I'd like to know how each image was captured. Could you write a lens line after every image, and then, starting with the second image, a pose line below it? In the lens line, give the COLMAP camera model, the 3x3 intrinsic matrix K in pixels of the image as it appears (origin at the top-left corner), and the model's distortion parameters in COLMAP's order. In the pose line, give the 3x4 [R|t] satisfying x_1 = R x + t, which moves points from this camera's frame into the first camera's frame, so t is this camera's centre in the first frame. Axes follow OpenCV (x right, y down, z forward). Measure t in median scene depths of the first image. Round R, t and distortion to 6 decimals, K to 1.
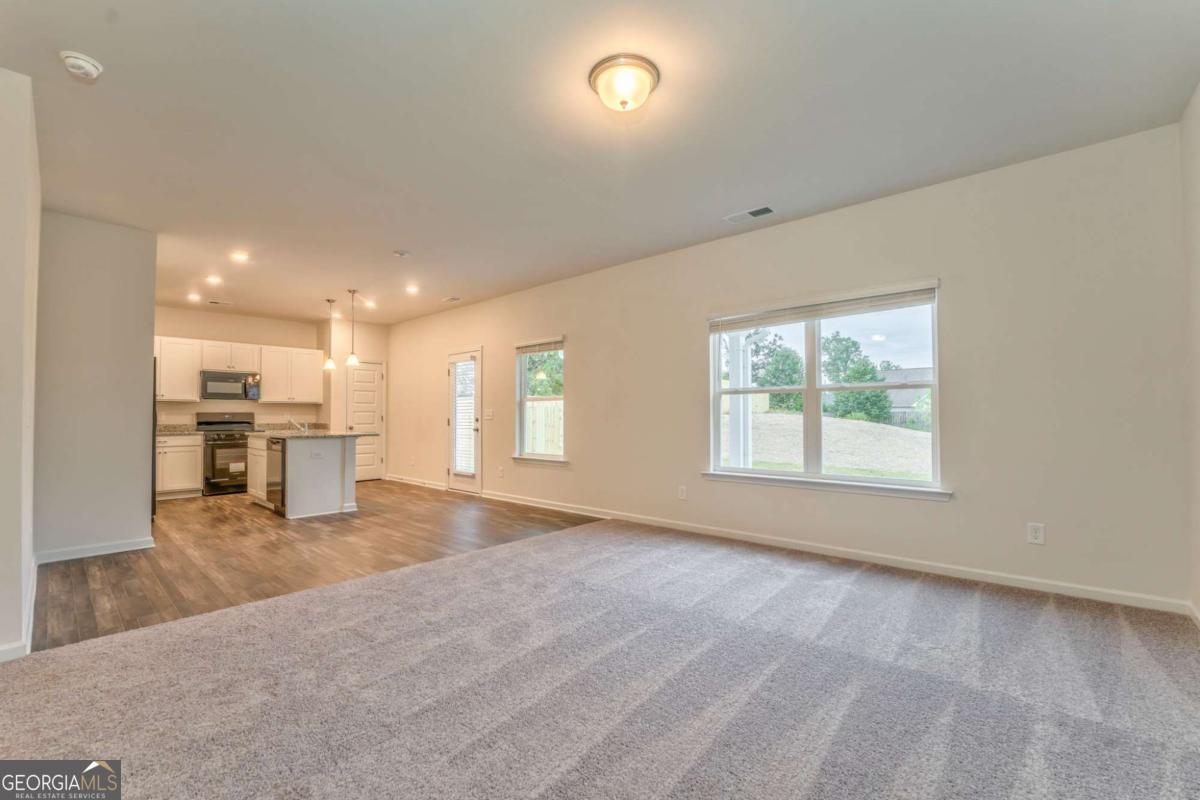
lens RADIAL K [[491.2, 0, 603.4], [0, 491.2, 410.2], [0, 0, 1]] dist [-0.014480, 0.000477]
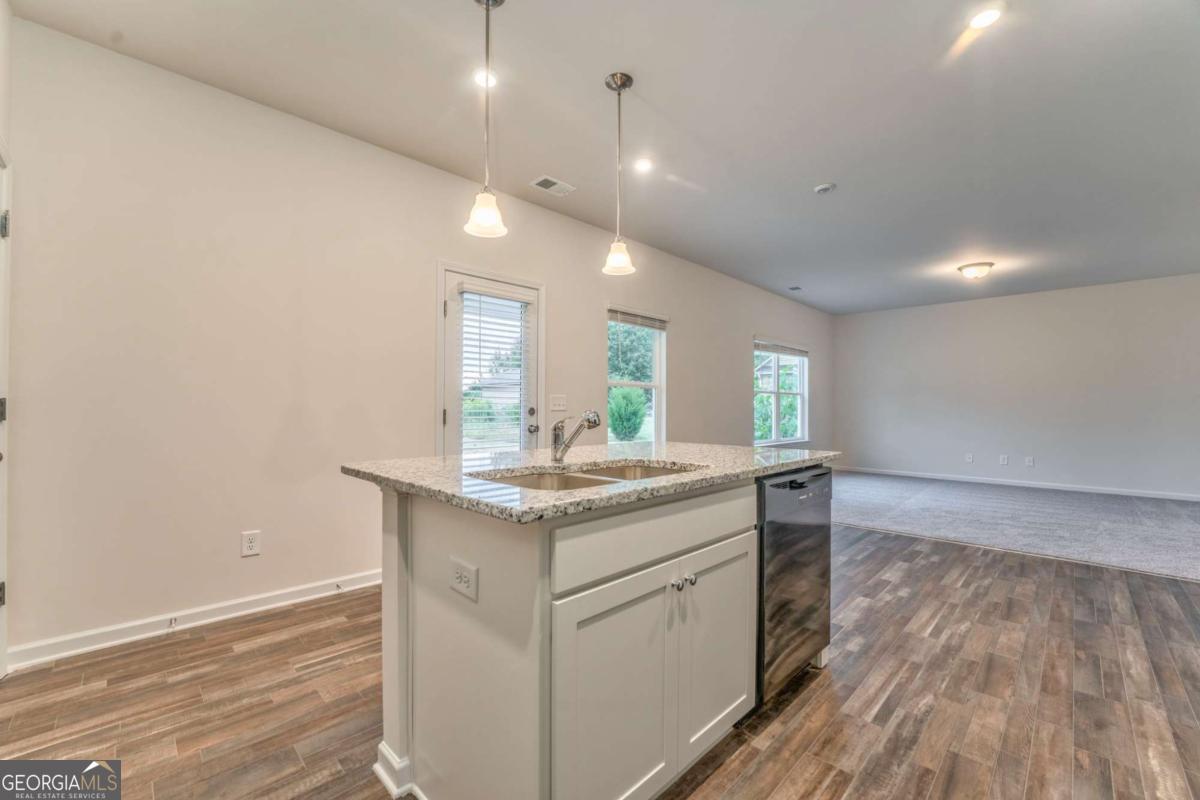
lens RADIAL K [[491.2, 0, 603.4], [0, 491.2, 410.2], [0, 0, 1]] dist [-0.014480, 0.000477]
pose [[0.054939, -0.001060, 0.998489, -0.775385], [-0.016149, 0.999868, 0.001950, 0.014526], [-0.998359, -0.016232, 0.054915, 0.850576]]
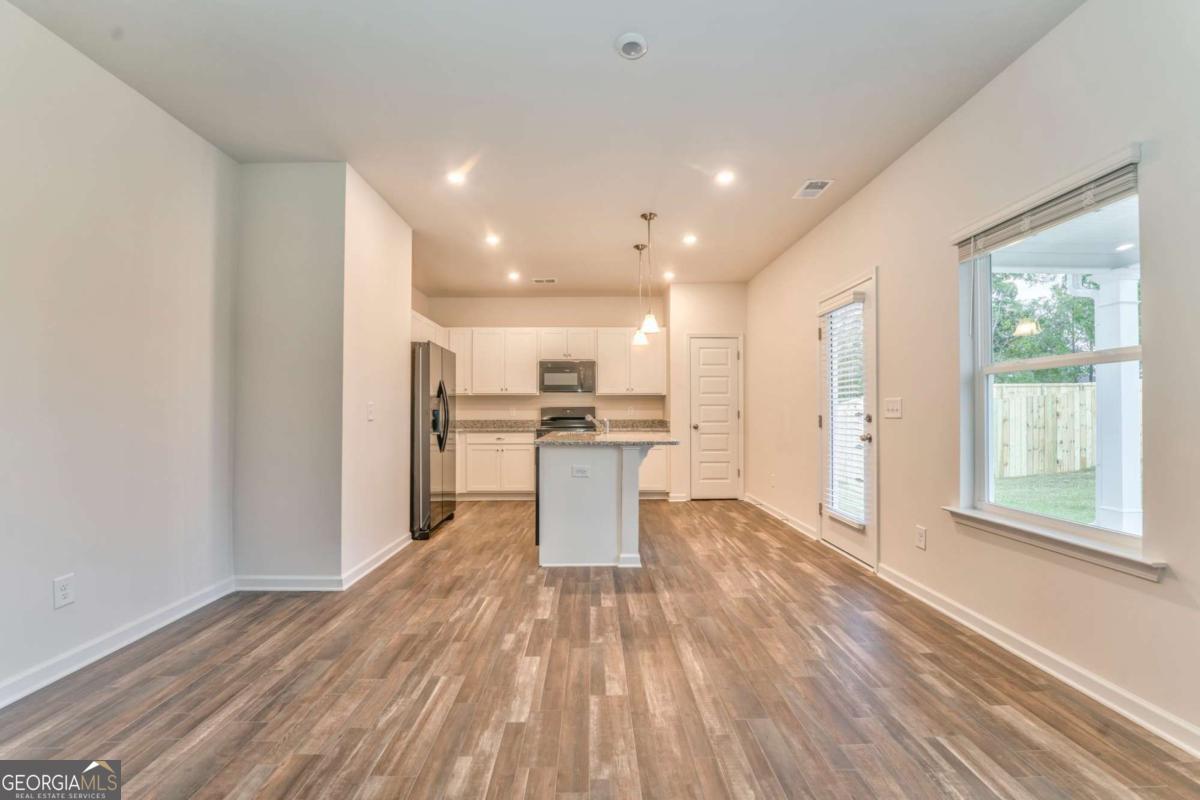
lens RADIAL K [[491.2, 0, 603.4], [0, 491.2, 410.2], [0, 0, 1]] dist [-0.014480, 0.000477]
pose [[0.676646, -0.002124, -0.736306, -0.069762], [0.009901, 0.999932, 0.006215, 0.005392], [0.736242, -0.011495, 0.676620, 0.446052]]
